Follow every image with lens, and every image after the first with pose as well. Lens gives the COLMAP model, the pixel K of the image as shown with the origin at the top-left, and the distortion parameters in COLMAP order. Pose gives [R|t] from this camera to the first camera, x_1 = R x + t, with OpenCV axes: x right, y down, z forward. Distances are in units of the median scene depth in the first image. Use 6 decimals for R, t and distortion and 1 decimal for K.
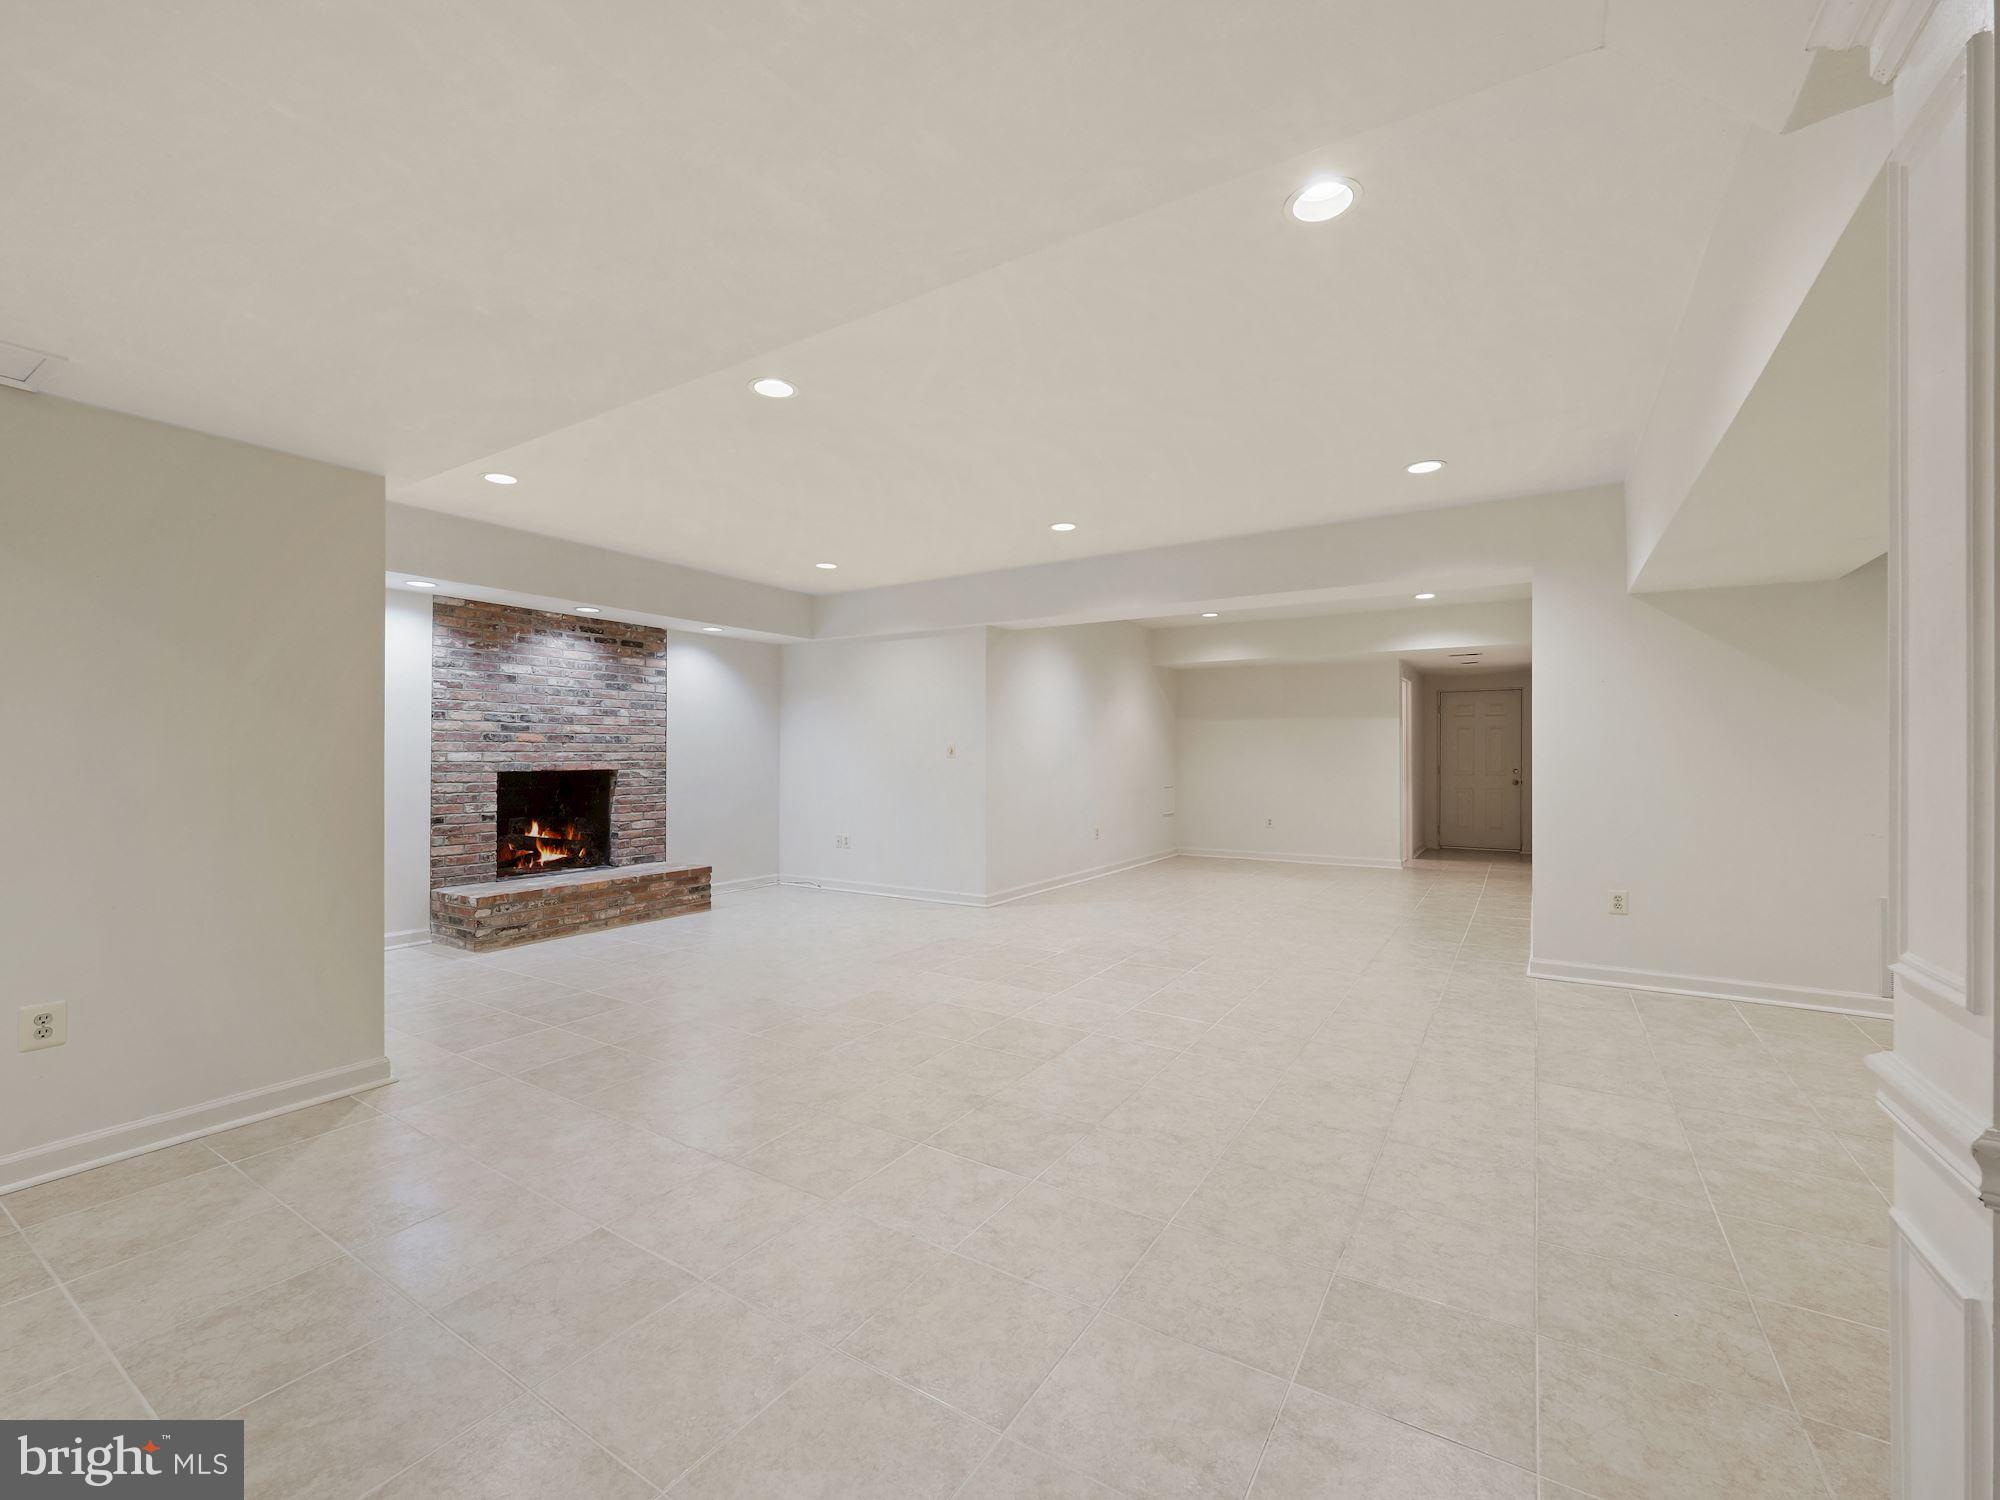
lens RADIAL K [[844.5, 0, 1017.3], [0, 844.5, 759.3], [0, 0, 1]] dist [-0.002593, -0.001192]
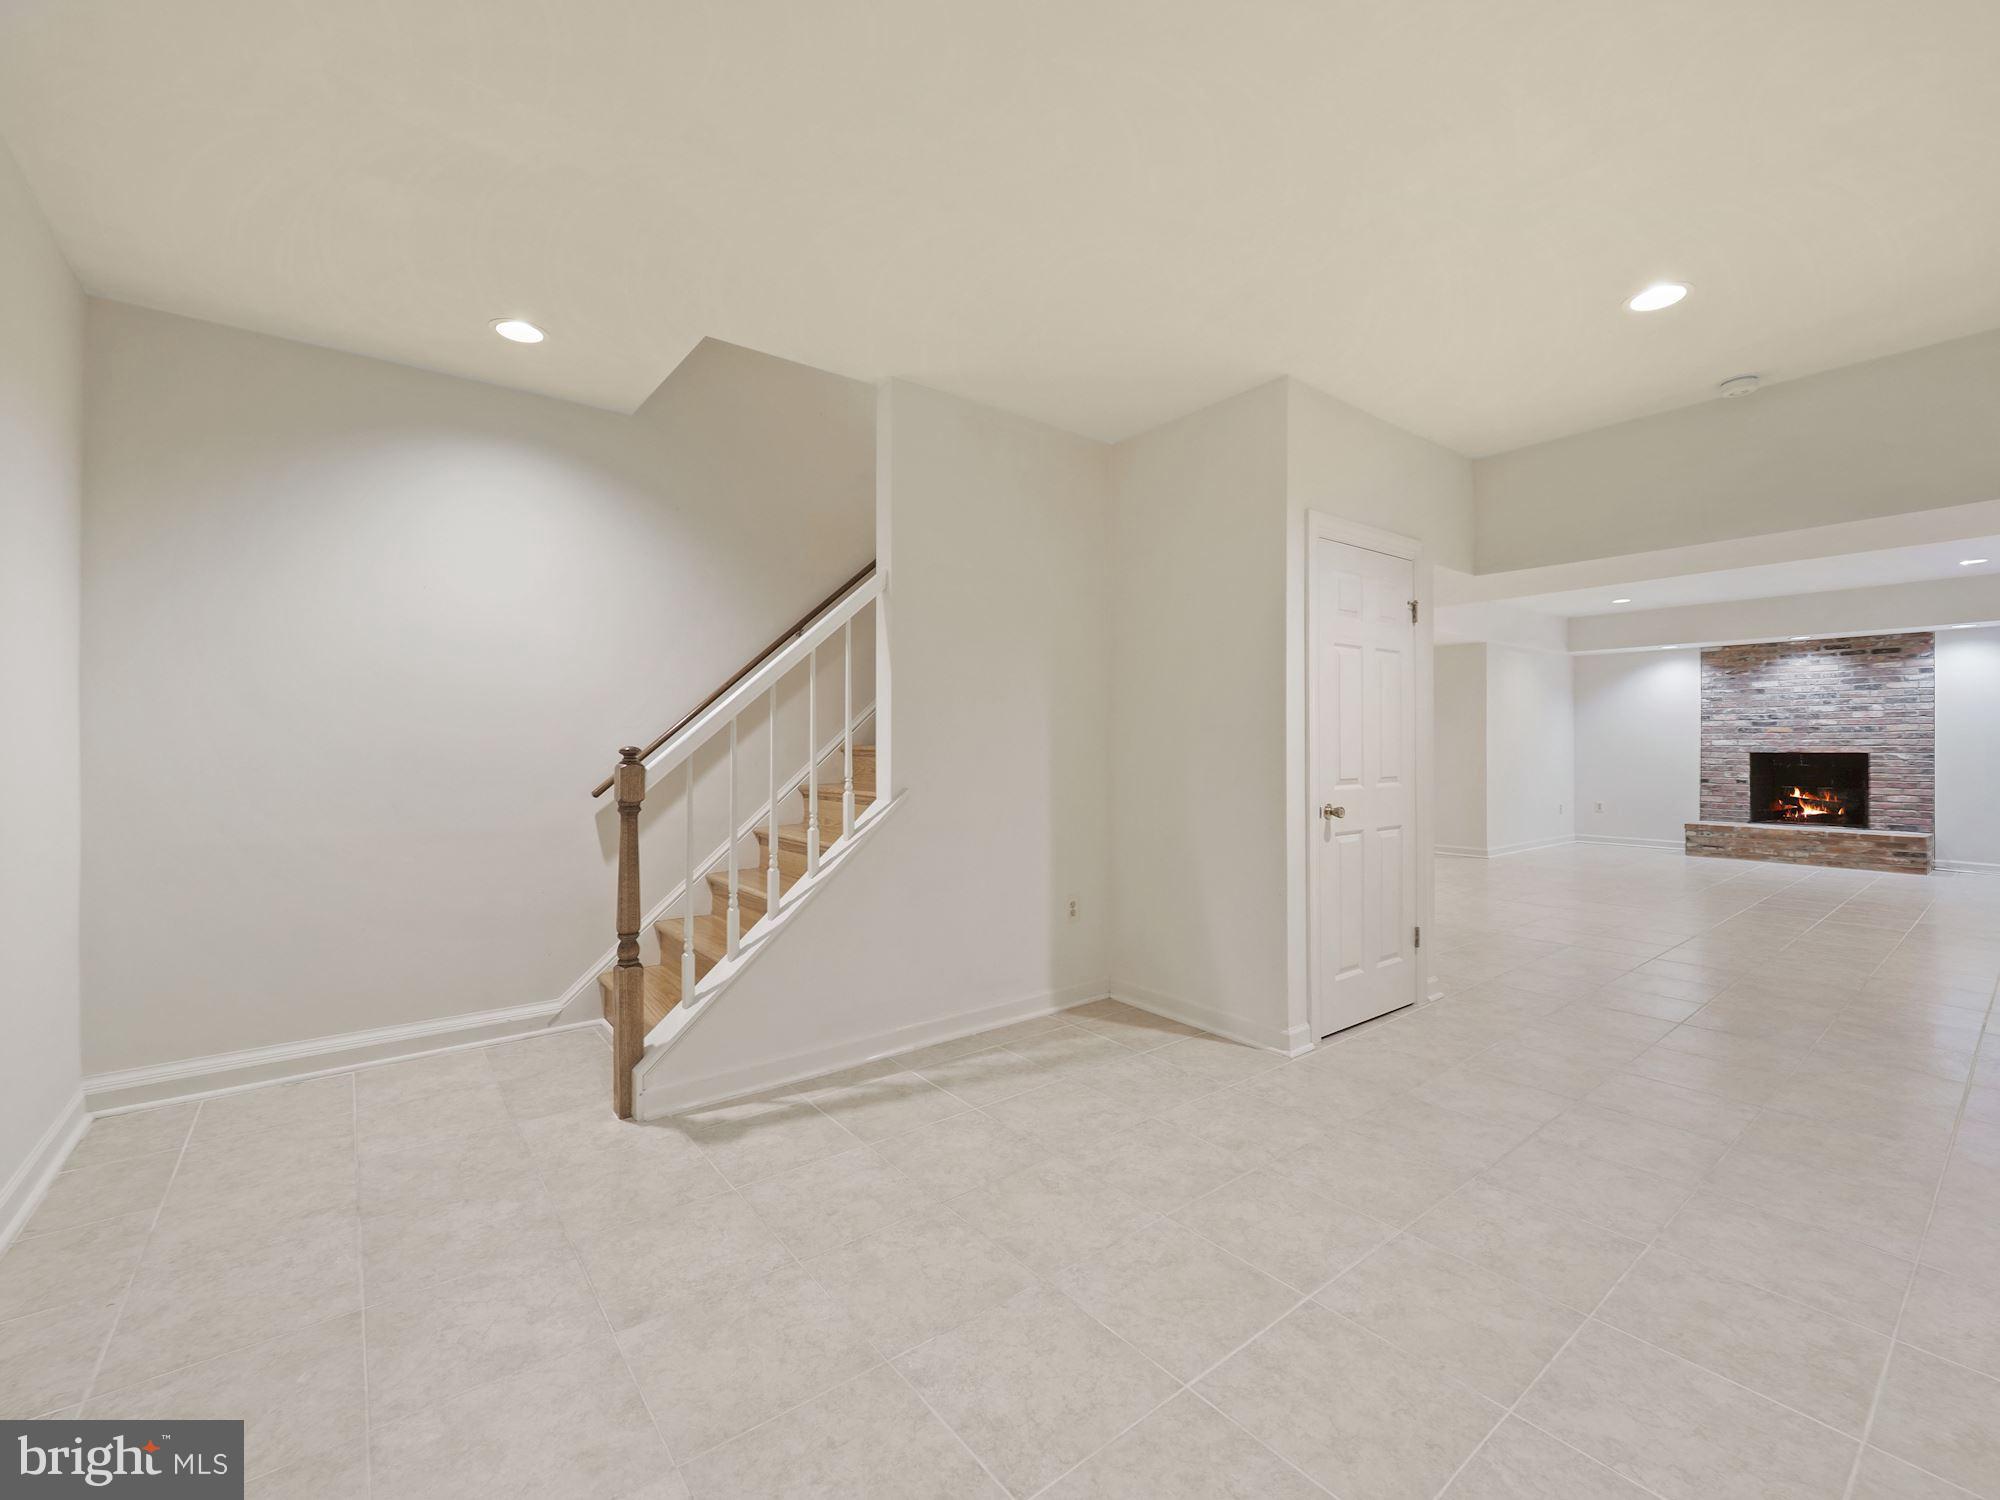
lens RADIAL K [[844.5, 0, 998.0], [0, 844.5, 743.1], [0, 0, 1]] dist [-0.002593, -0.001192]
pose [[-0.351904, -0.005344, -0.936021, 1.247113], [-0.006831, 0.999972, -0.003141, 0.011504], [0.936011, 0.005289, -0.351930, 0.239632]]
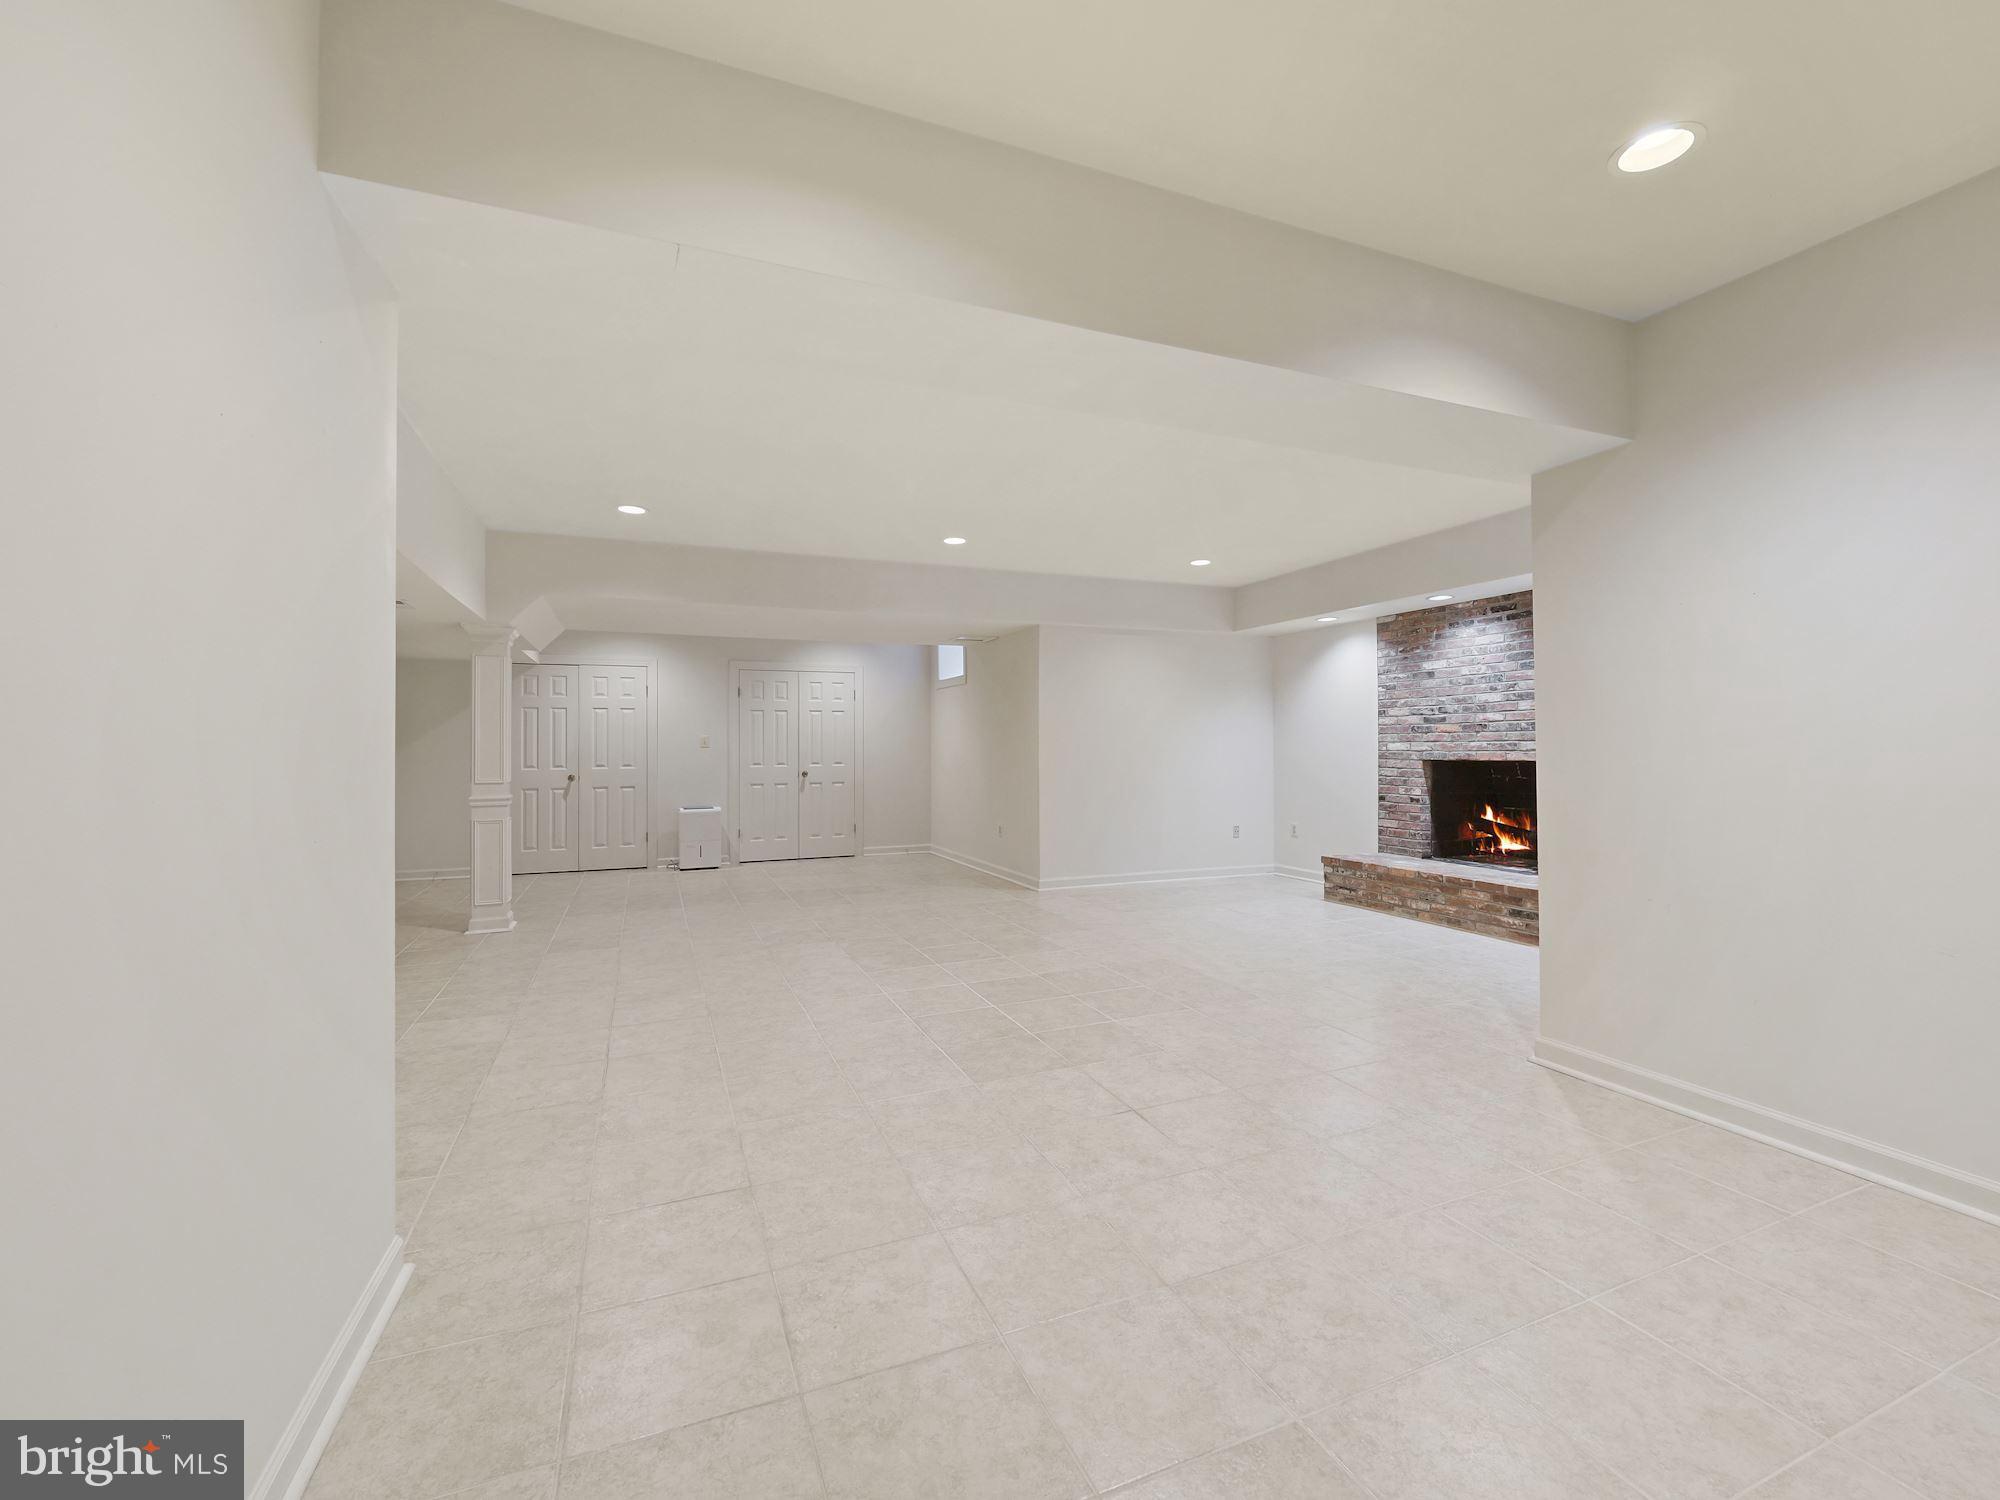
lens RADIAL K [[844.5, 0, 983.5], [0, 844.5, 747.3], [0, 0, 1]] dist [-0.002593, -0.001192]
pose [[-0.599553, 0.002067, -0.800333, 0.591078], [0.000908, 0.999998, 0.001902, -0.004369], [0.800335, 0.000414, -0.599553, 1.142307]]
